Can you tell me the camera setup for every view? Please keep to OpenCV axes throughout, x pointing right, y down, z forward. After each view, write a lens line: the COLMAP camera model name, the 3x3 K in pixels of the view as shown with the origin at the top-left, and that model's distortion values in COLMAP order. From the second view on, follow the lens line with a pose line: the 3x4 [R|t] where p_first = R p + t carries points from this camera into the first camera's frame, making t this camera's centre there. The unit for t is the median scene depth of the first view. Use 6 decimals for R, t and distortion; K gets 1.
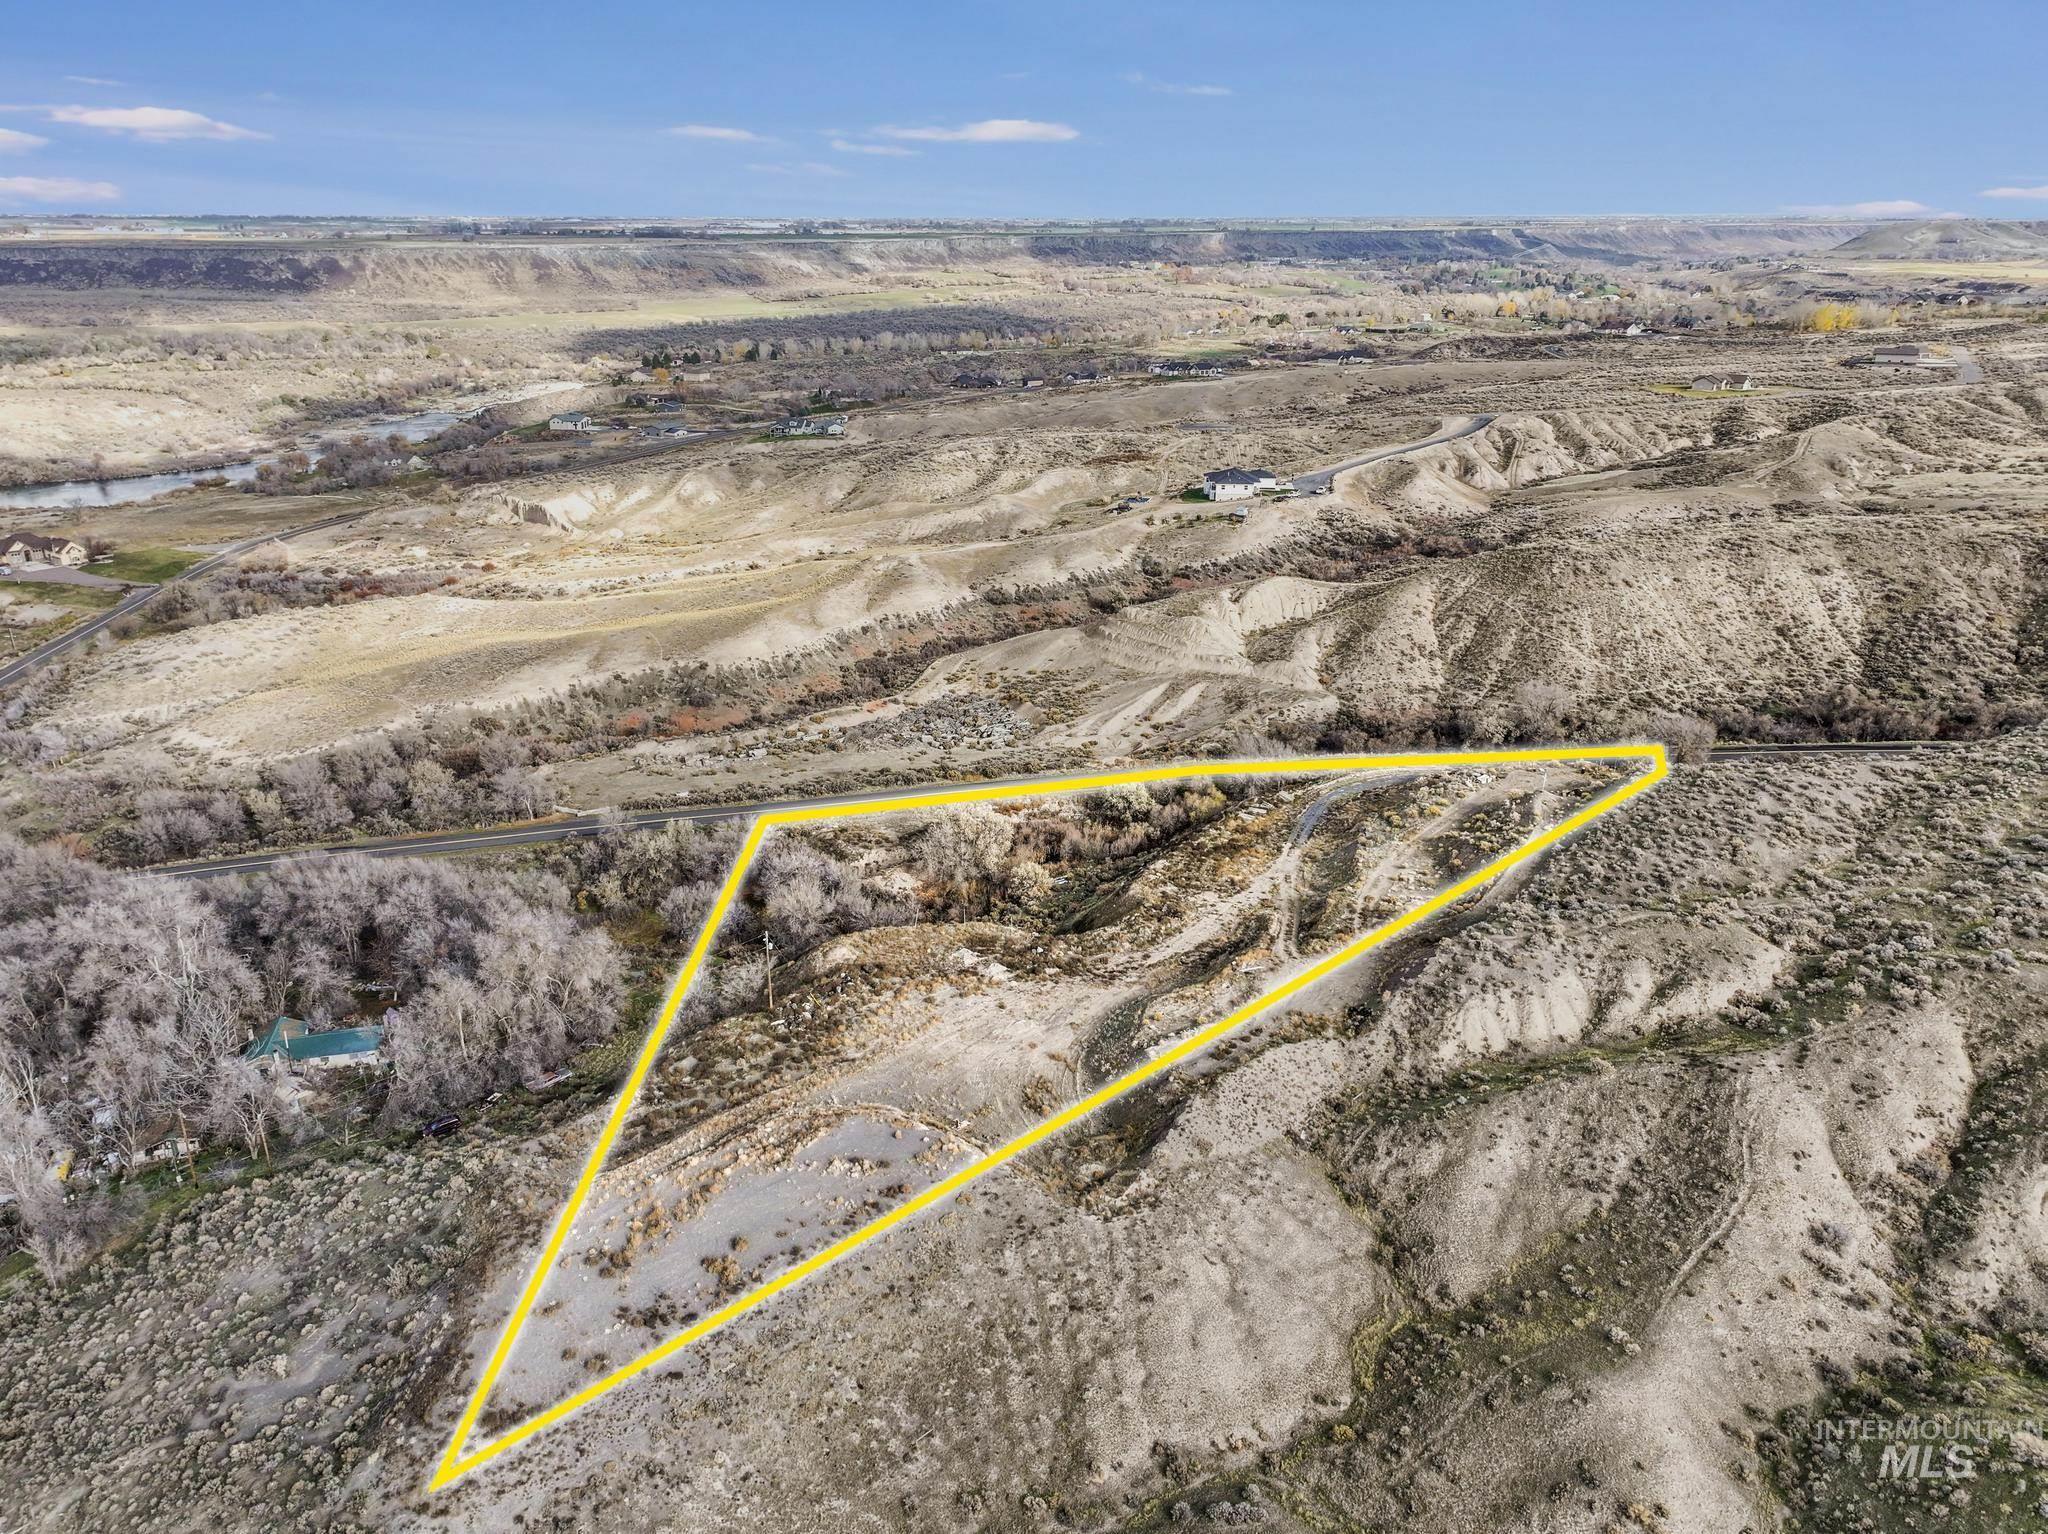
lens RADIAL K [[1432.9, 0, 1024.0], [0, 1432.9, 767.0], [0, 0, 1]] dist [0.004784, 0.008969]
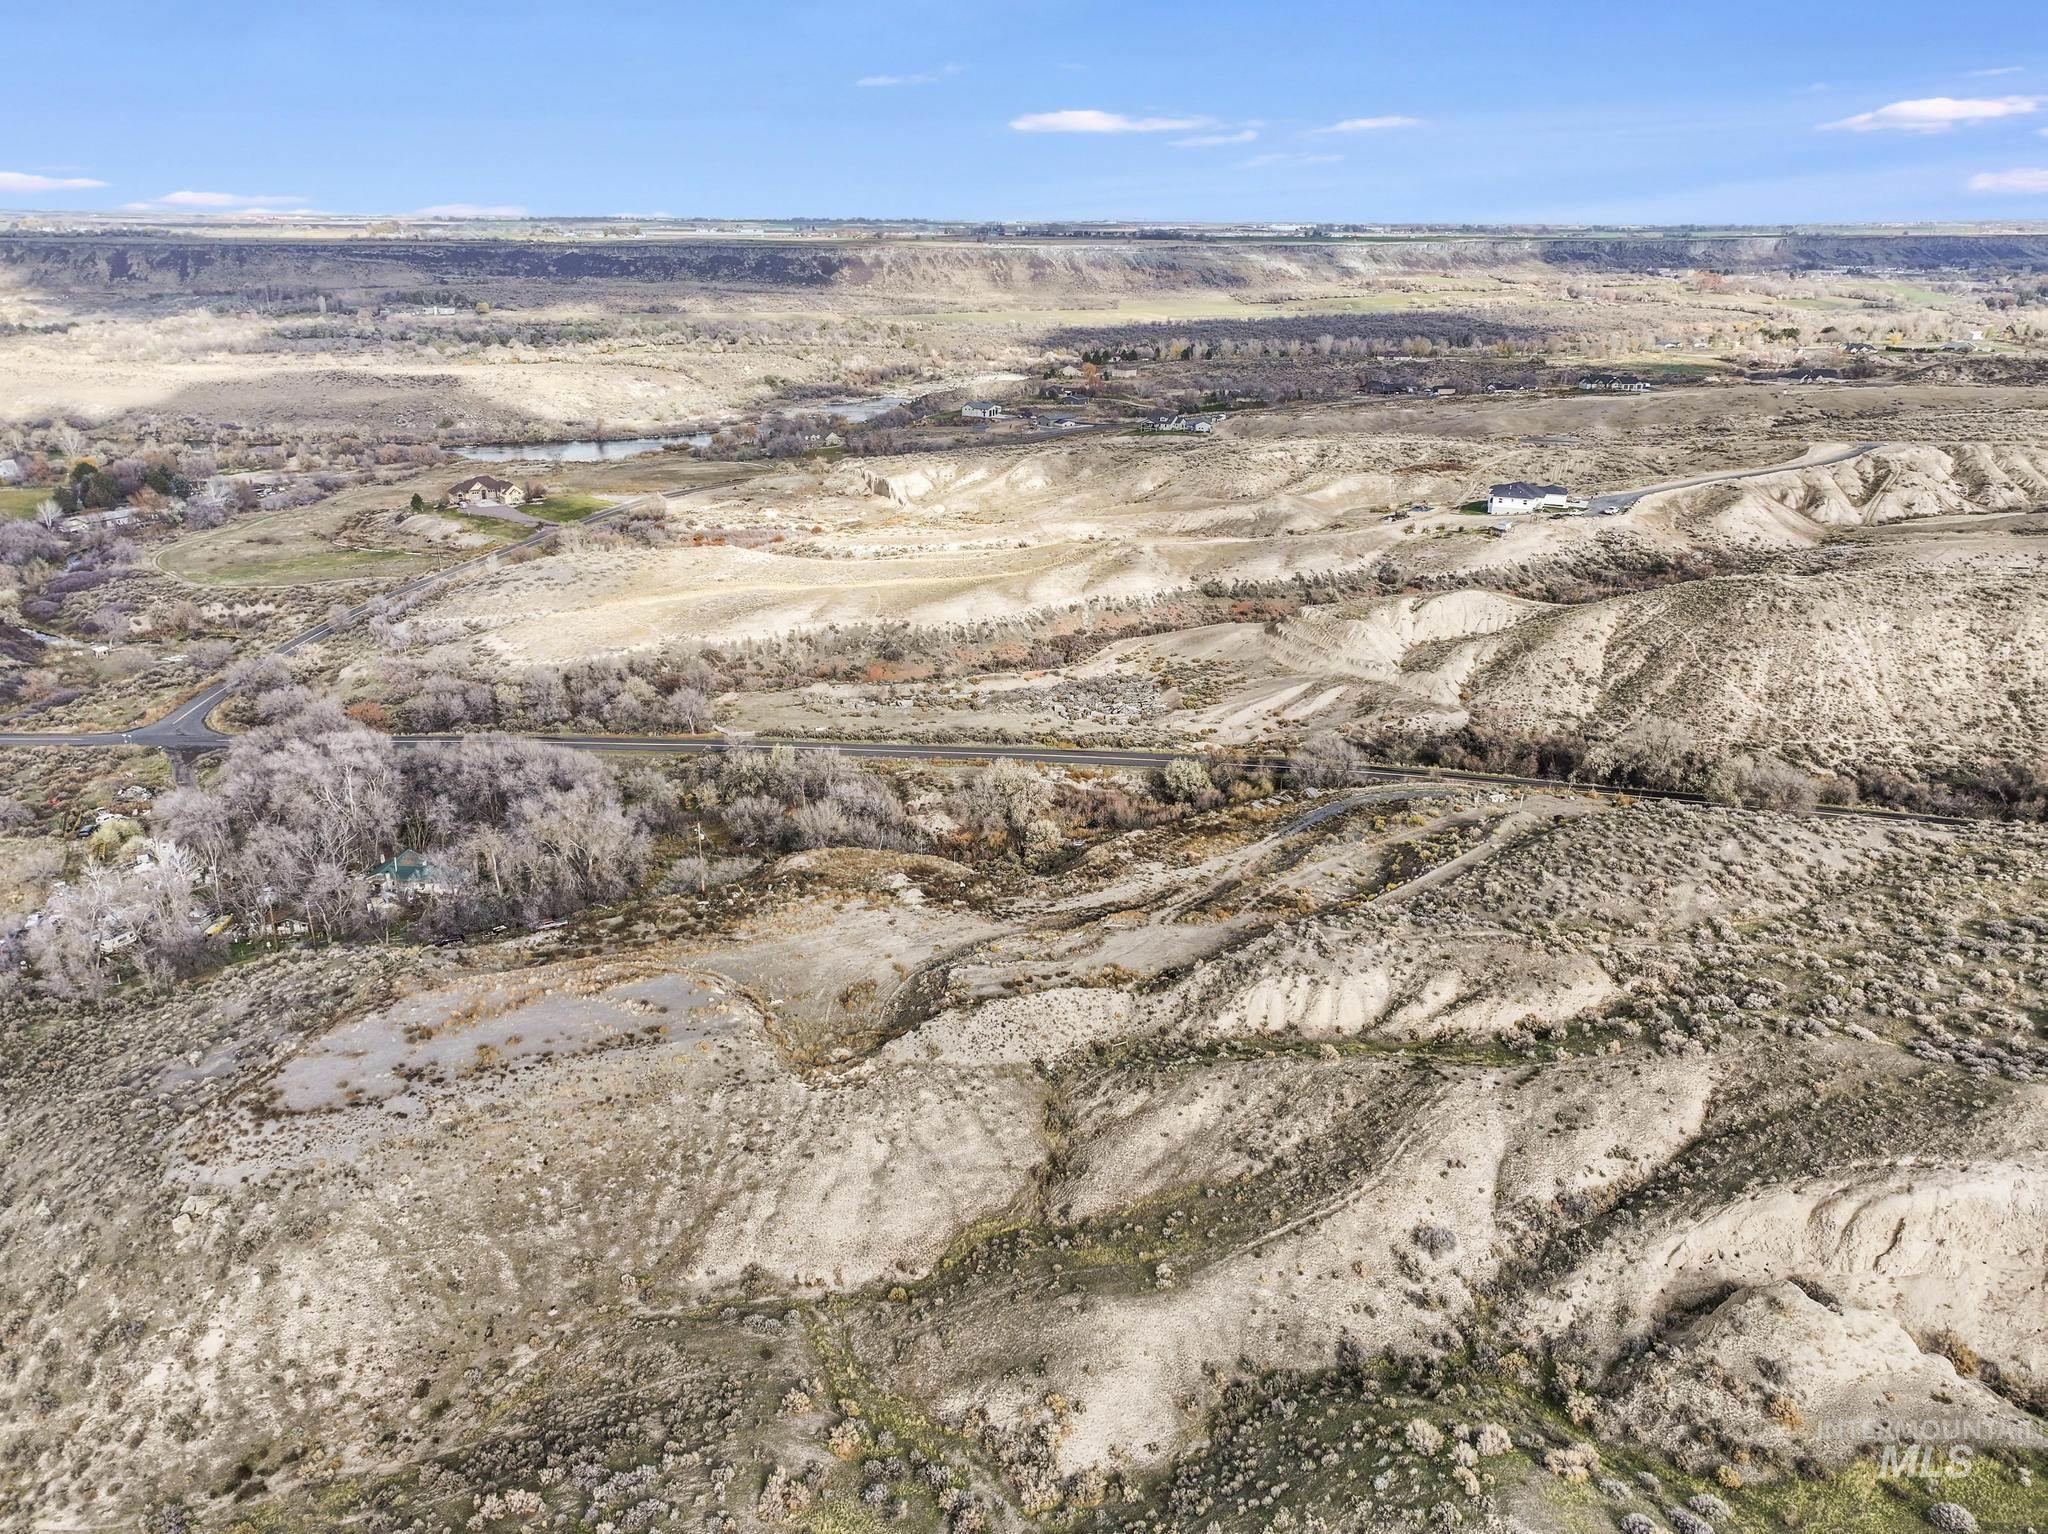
lens RADIAL K [[1445.9, 0, 1024.0], [0, 1445.9, 767.0], [0, 0, 1]] dist [0.003673, 0.011858]
pose [[0.939267, 0.124254, -0.319903, 0.237308], [-0.125752, 0.991932, 0.016057, 0.008691], [0.319317, 0.025146, 0.947314, -0.020775]]
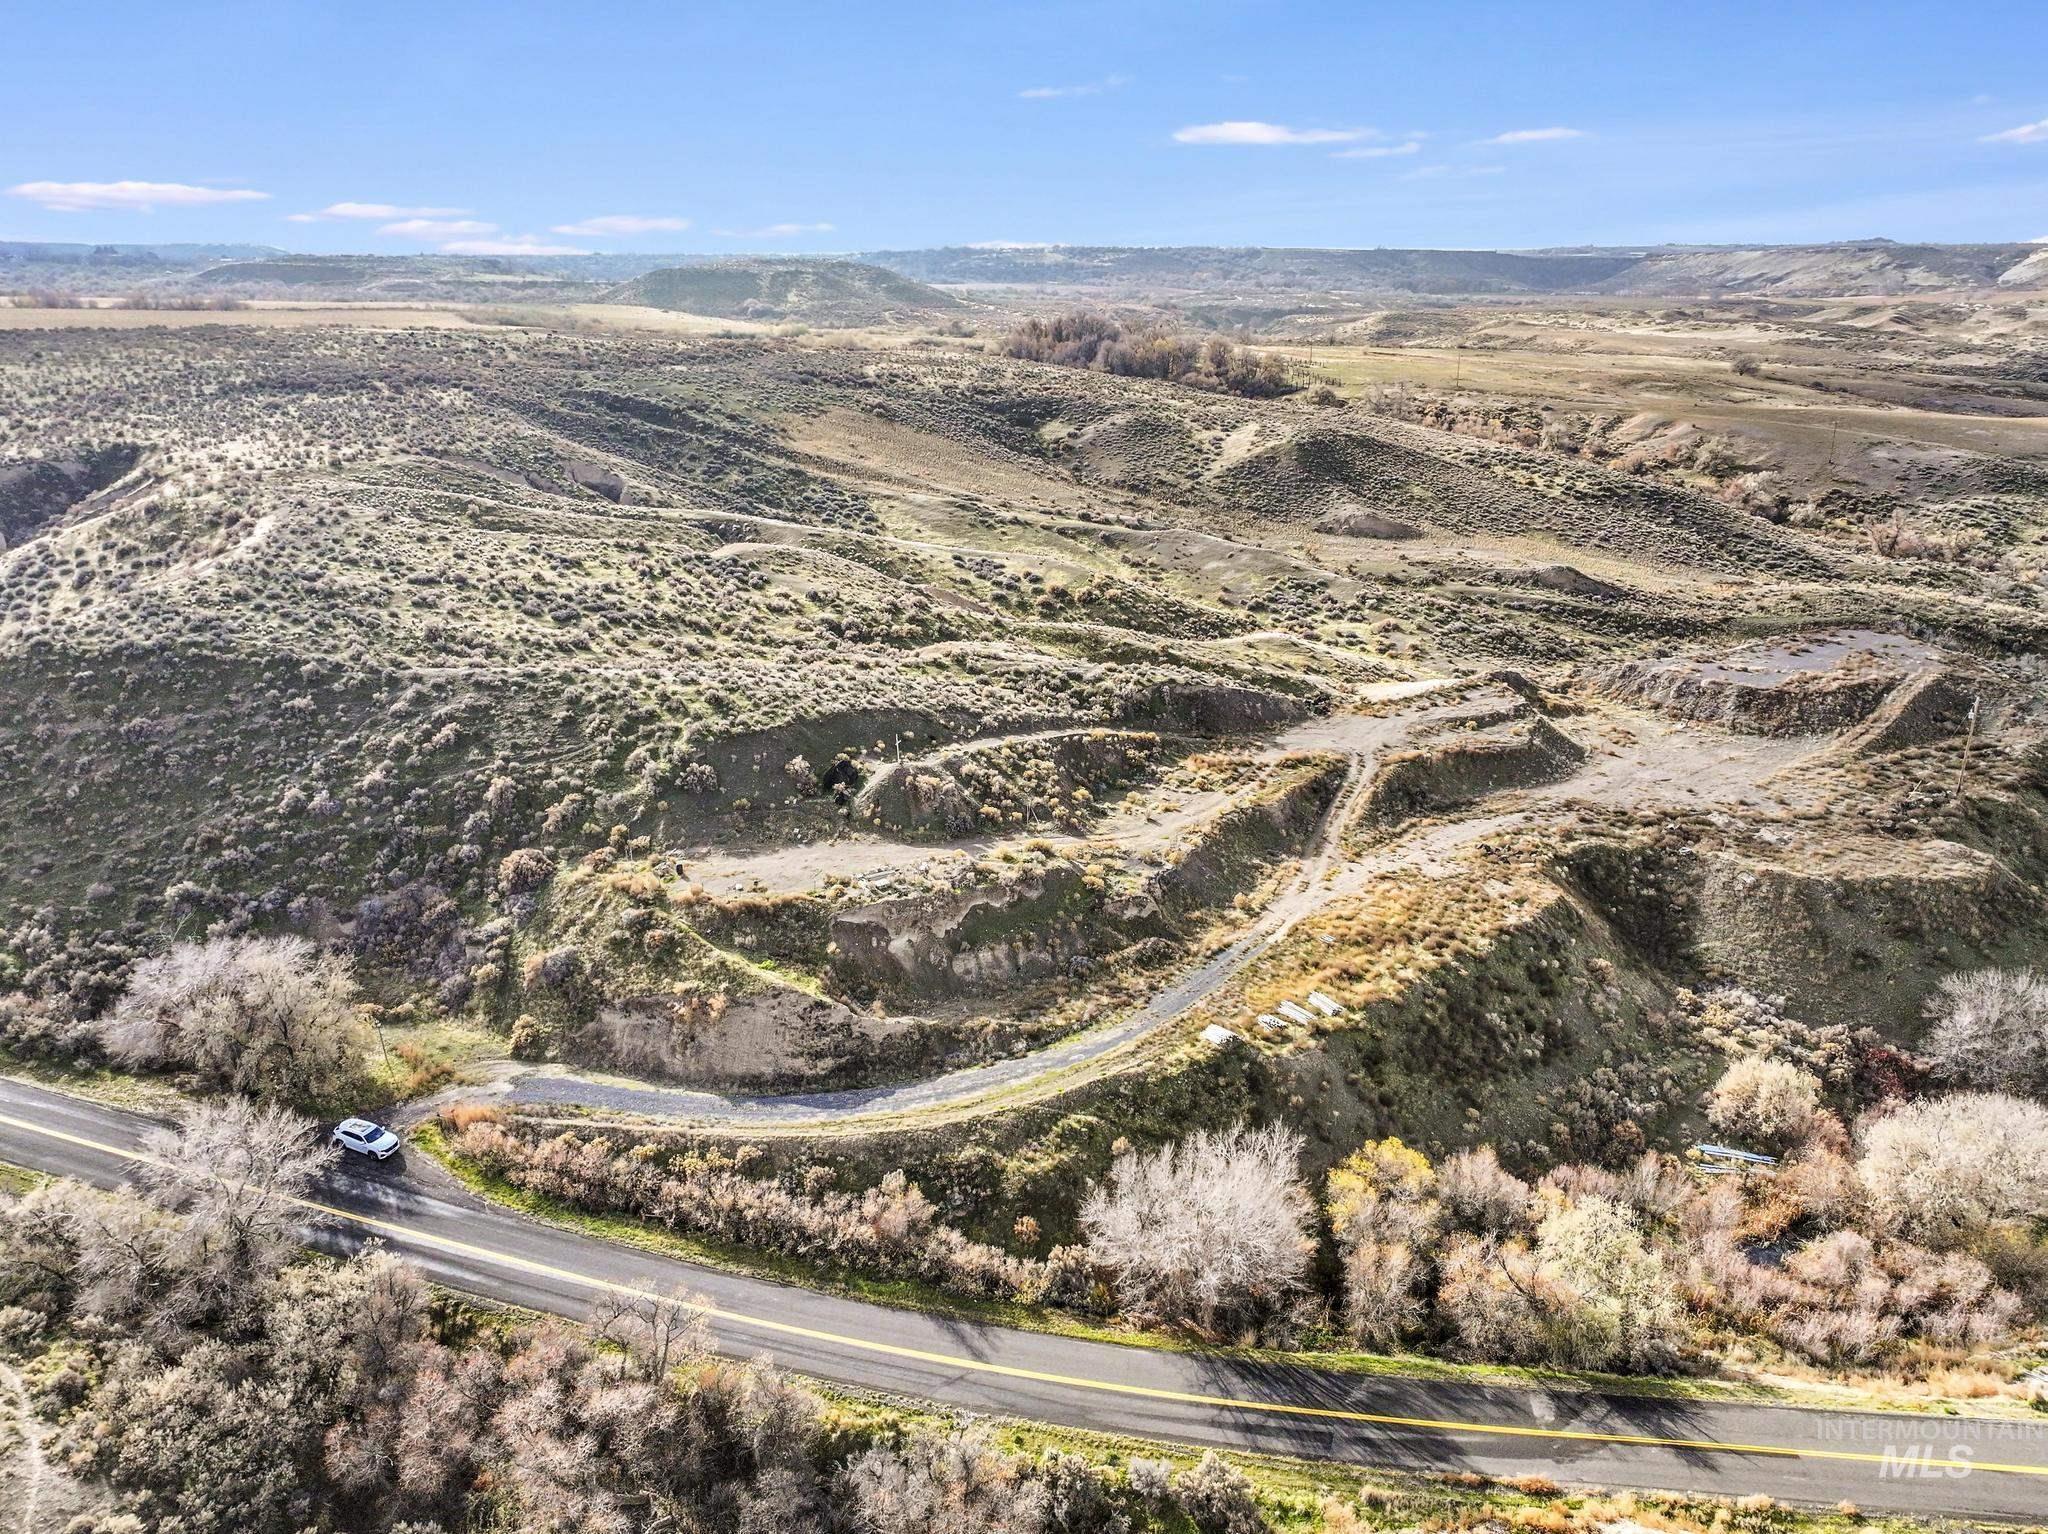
lens RADIAL K [[1409.9, 0, 1031.0], [0, 1409.9, 794.4], [0, 0, 1]] dist [0.006478, 0.007698]
pose [[-0.974638, -0.074346, 0.211077, 0.113834], [0.079186, 0.767610, 0.636007, -0.241944], [-0.209309, 0.636591, -0.742255, 0.974887]]
